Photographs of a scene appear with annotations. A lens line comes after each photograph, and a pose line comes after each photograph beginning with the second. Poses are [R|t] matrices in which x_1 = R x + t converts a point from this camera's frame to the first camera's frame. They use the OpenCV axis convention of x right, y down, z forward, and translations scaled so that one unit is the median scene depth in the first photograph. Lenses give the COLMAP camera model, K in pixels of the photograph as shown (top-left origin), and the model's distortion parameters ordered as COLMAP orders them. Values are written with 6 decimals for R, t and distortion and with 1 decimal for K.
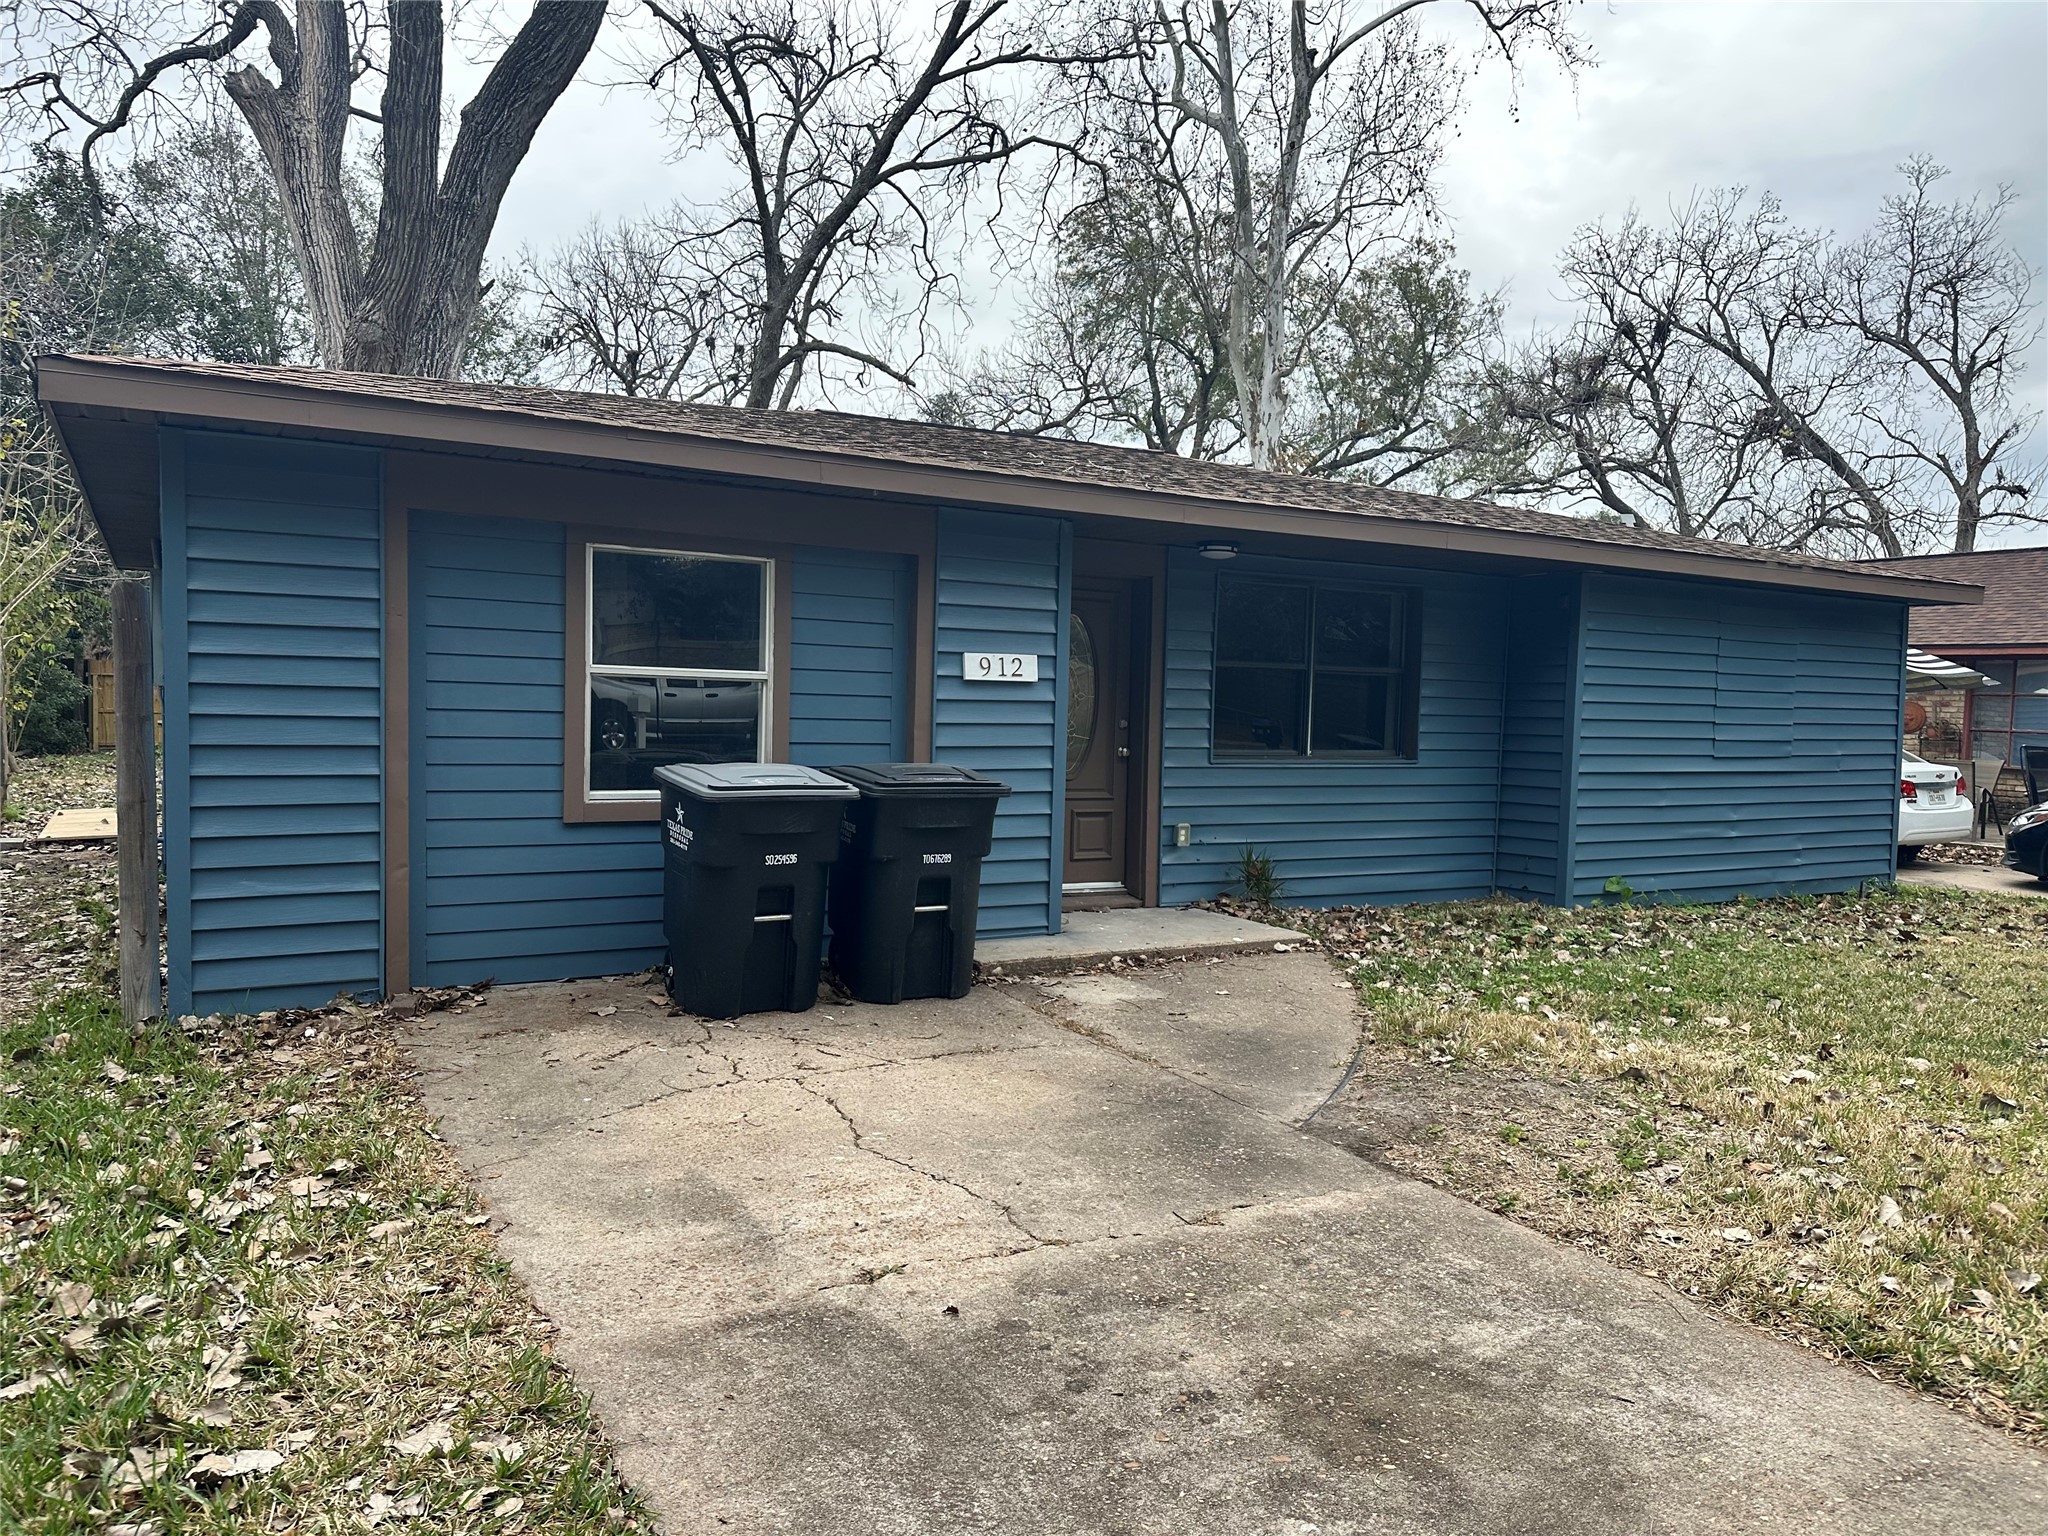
lens RADIAL K [[1433.1, 0, 1031.5], [0, 1433.1, 754.6], [0, 0, 1]] dist [0.170372, -0.320096]
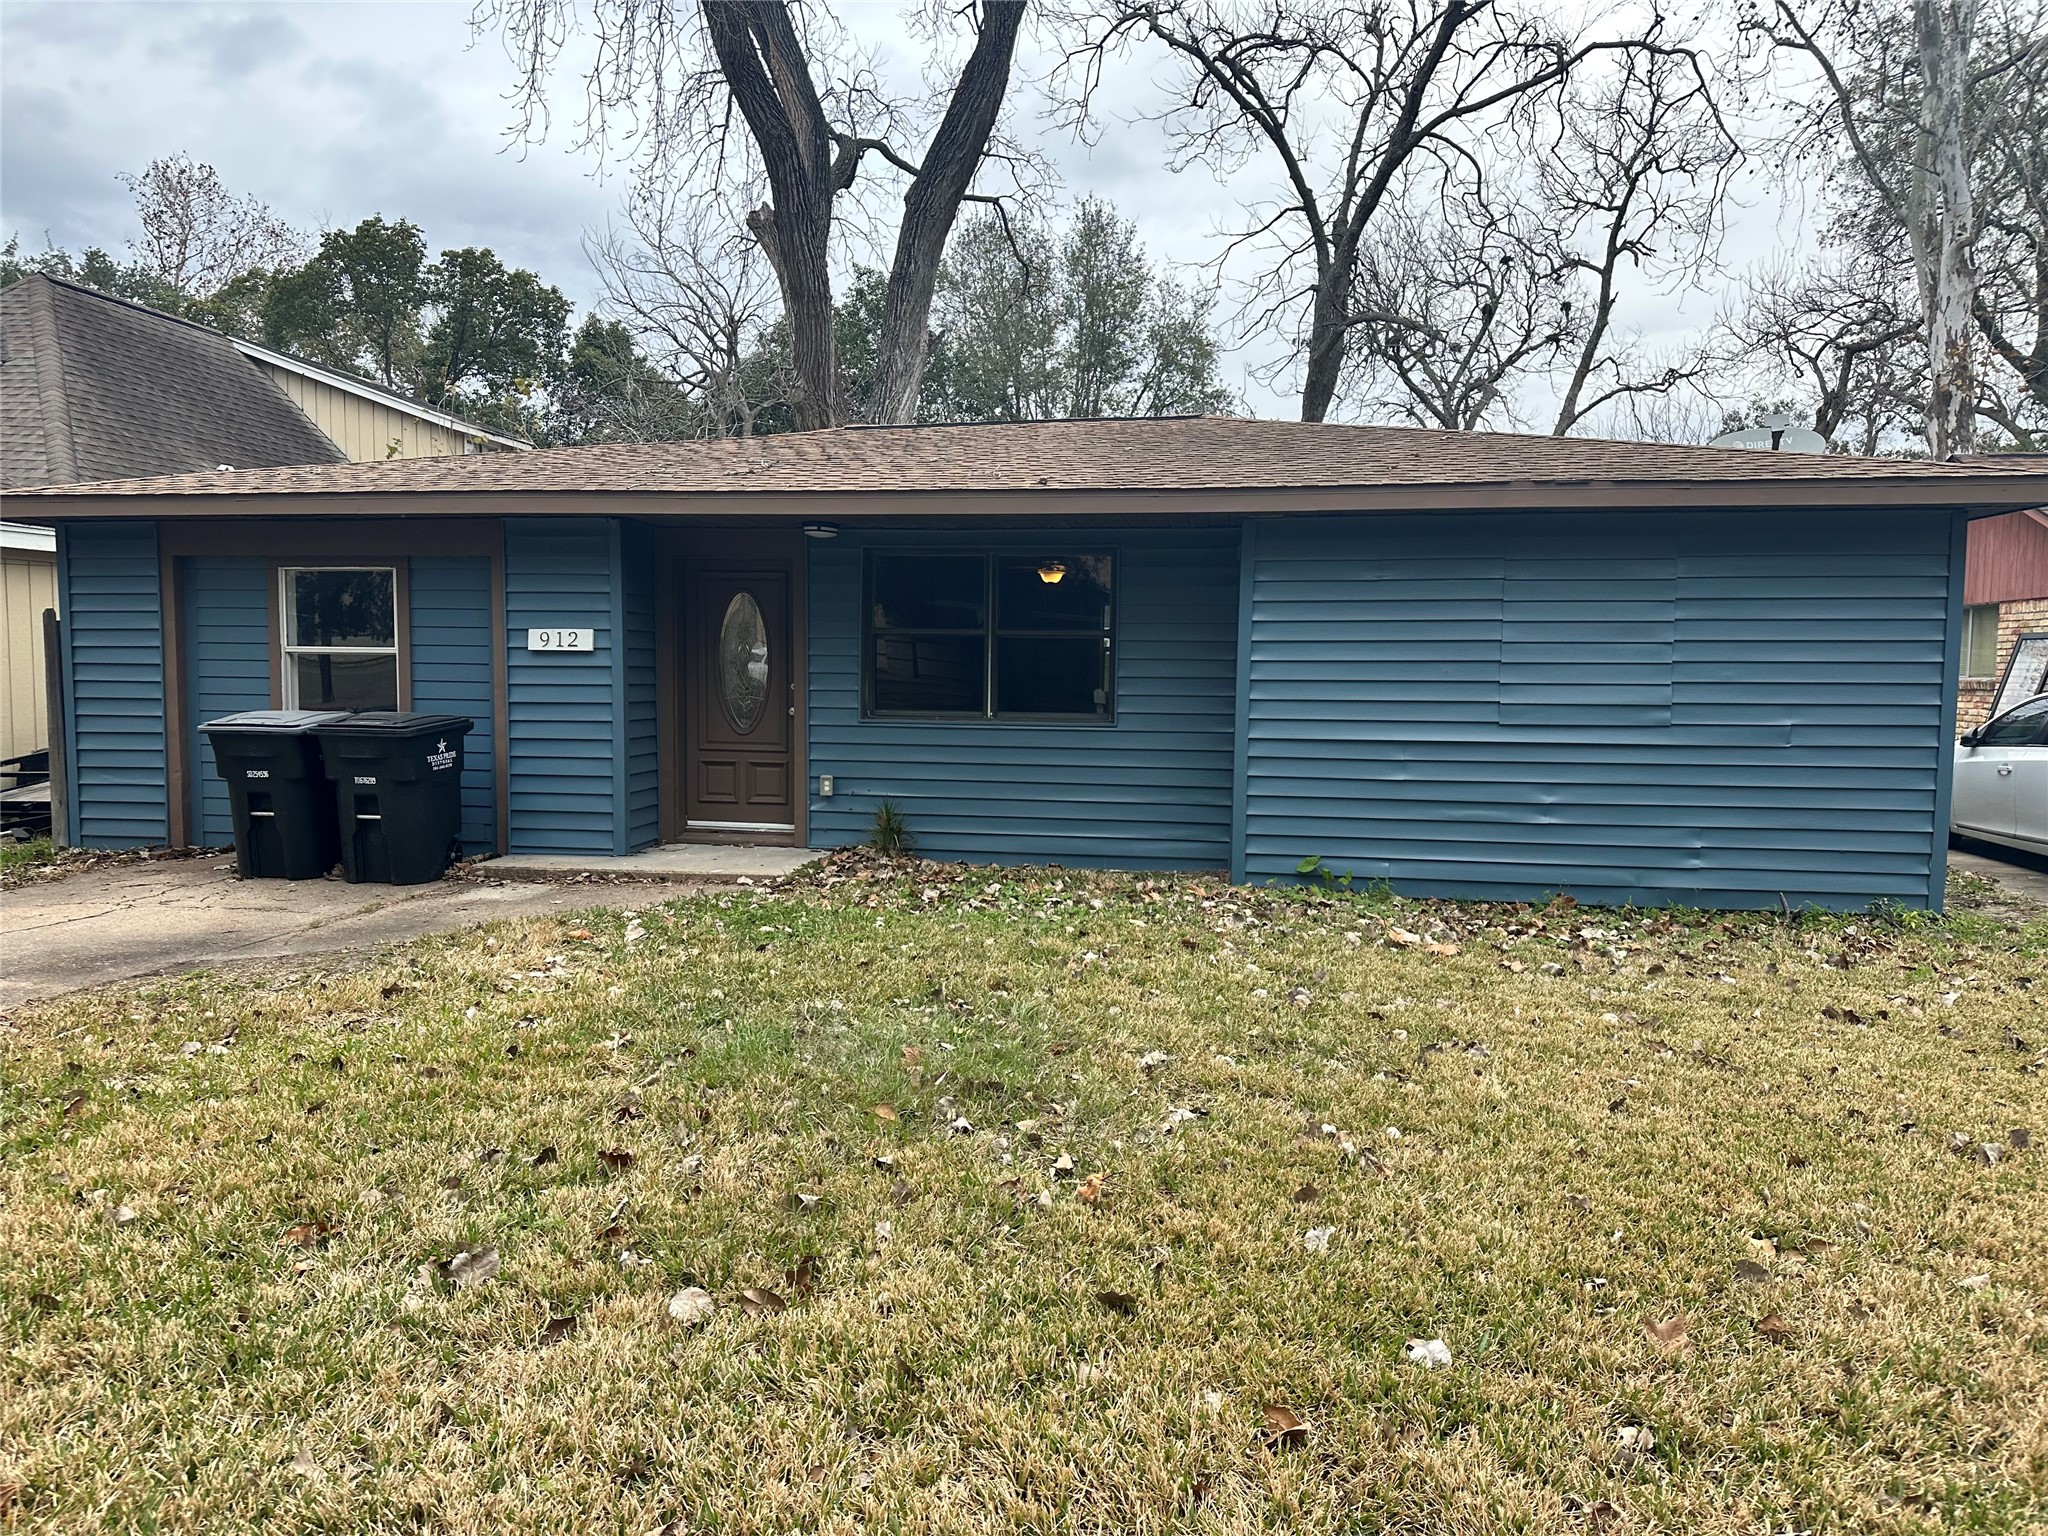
lens RADIAL K [[1456.2, 0, 1024.0], [0, 1456.2, 768.0], [0, 0, 1]] dist [0.001055, -0.000863]
pose [[0.764386, 0.029668, -0.644076, 0.848268], [-0.014561, 0.999480, 0.028758, 0.006860], [0.644594, -0.012604, 0.764421, 0.215920]]
